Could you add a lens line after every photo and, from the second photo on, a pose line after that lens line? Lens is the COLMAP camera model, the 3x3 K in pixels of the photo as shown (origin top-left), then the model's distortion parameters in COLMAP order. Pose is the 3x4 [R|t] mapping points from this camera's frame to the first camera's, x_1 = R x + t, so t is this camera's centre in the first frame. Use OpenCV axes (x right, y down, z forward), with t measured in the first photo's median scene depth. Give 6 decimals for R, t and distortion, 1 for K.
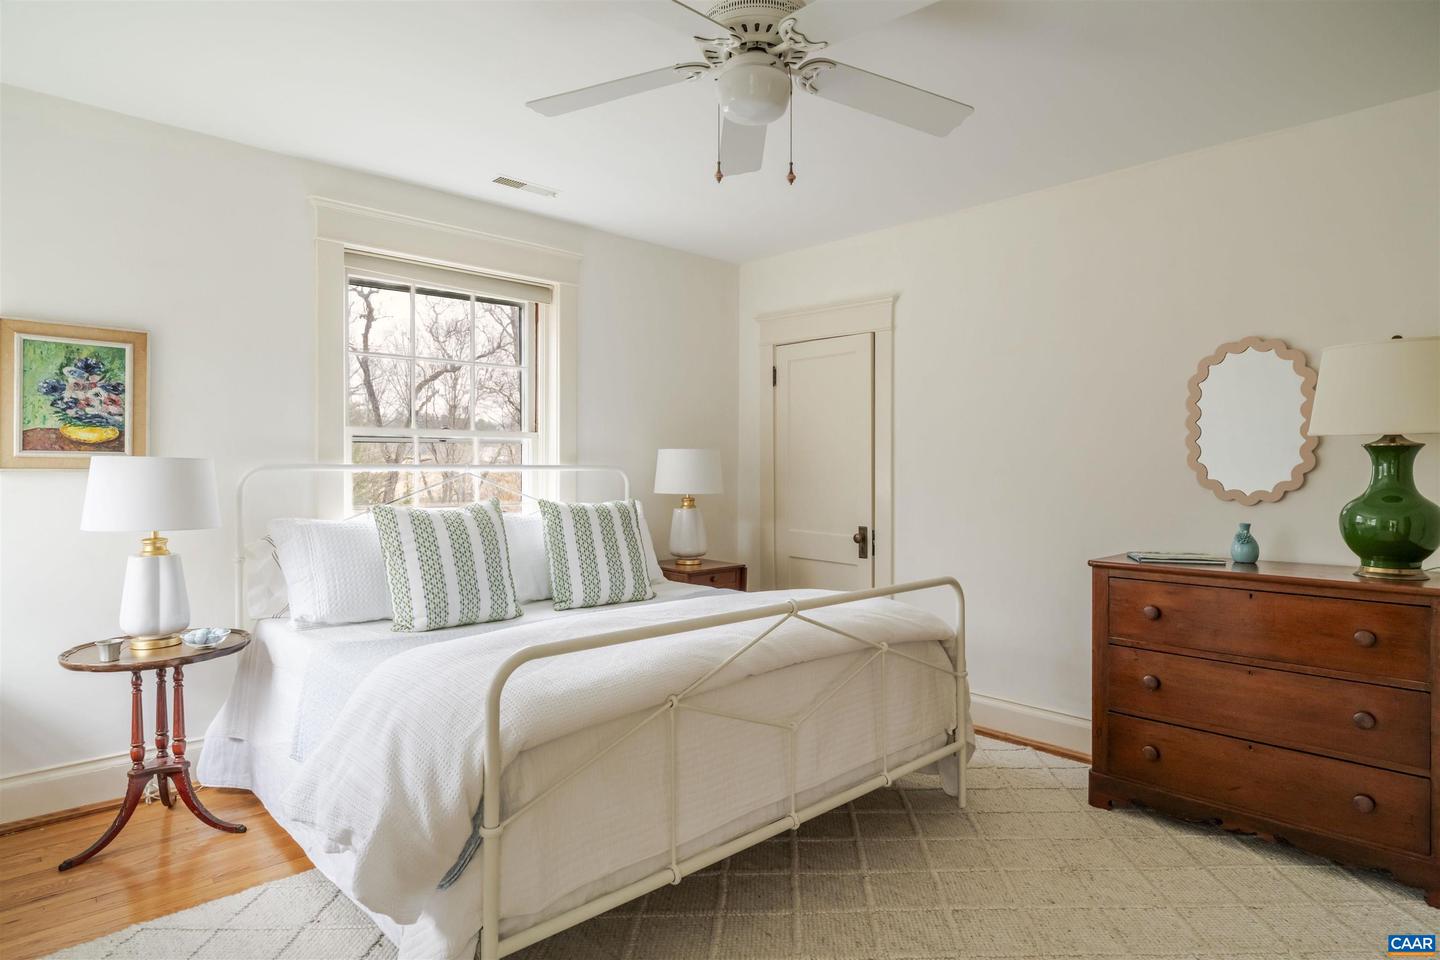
lens RADIAL K [[802.9, 0, 712.5], [0, 802.9, 478.0], [0, 0, 1]] dist [-0.002721, -0.000004]
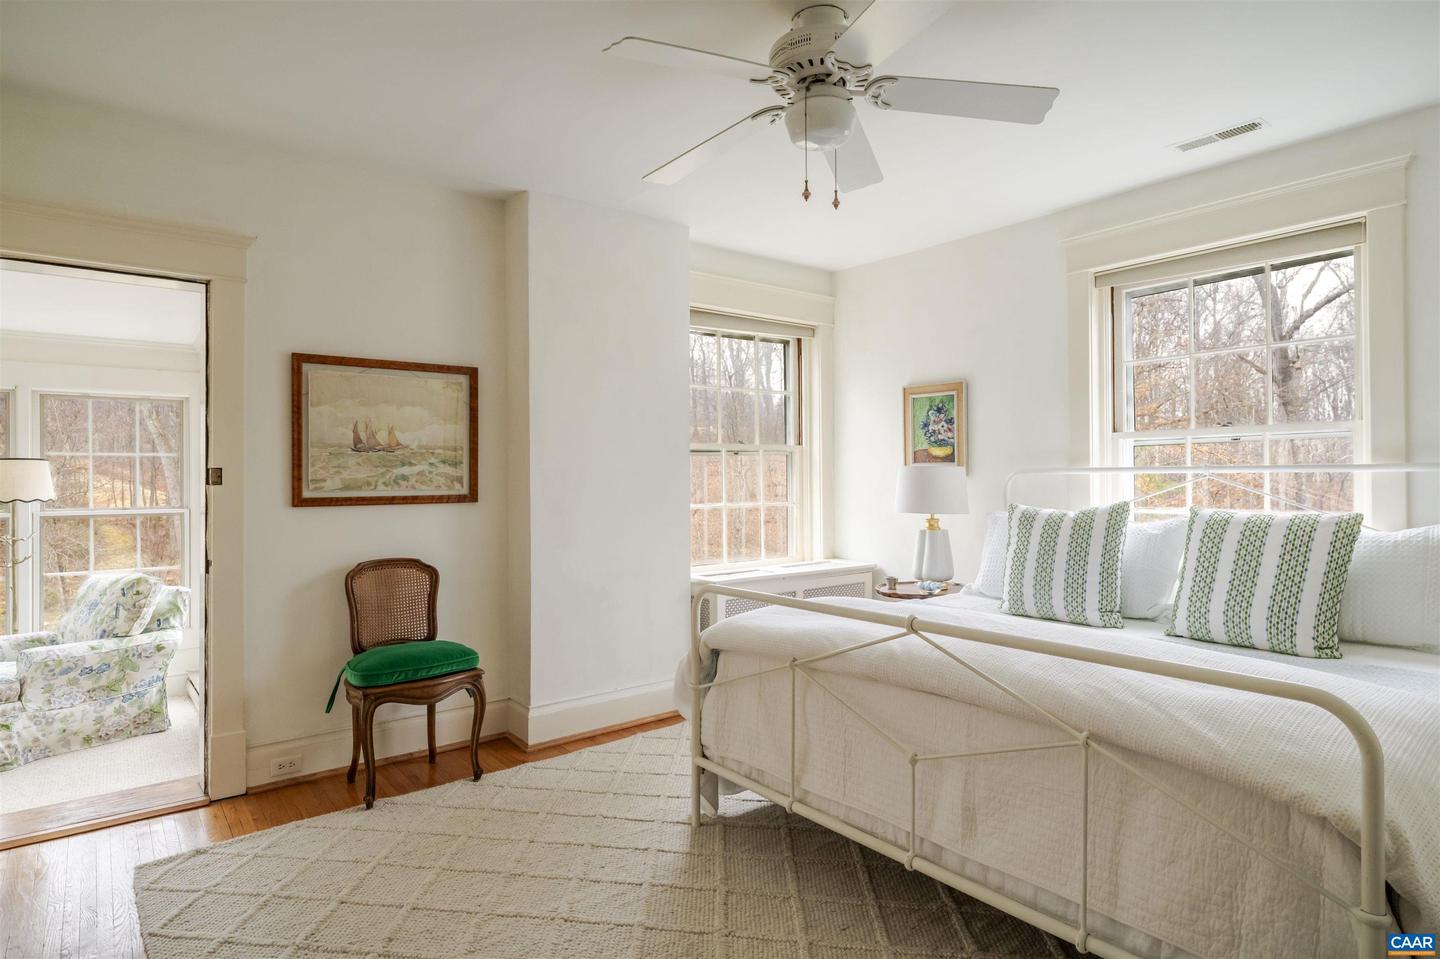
lens RADIAL K [[784.8, 0, 714.1], [0, 784.8, 475.7], [0, 0, 1]] dist [0.001473, -0.000648]
pose [[-0.085323, -0.002068, -0.996351, 0.793337], [-0.004284, 0.999989, -0.001709, -0.002508], [0.996344, 0.004123, -0.085331, 0.675313]]
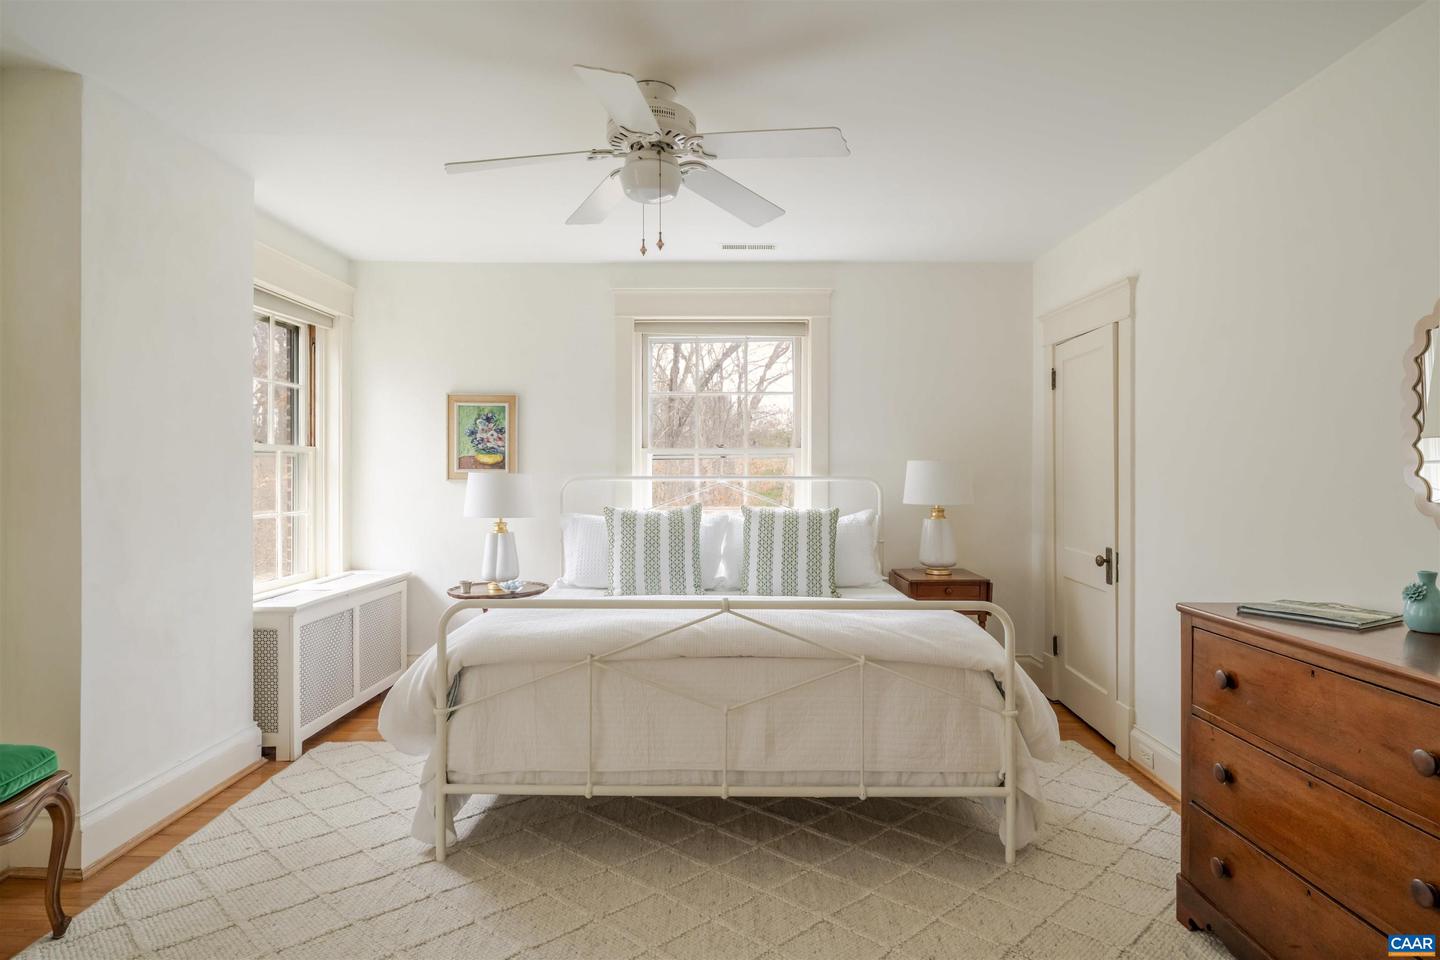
lens RADIAL K [[784.8, 0, 714.1], [0, 784.8, 476.2], [0, 0, 1]] dist [0.001473, -0.000648]
pose [[0.721217, 0.001692, -0.692707, 0.686754], [-0.007784, 0.999954, -0.005662, -0.012467], [0.692666, 0.009476, 0.721196, 0.140924]]
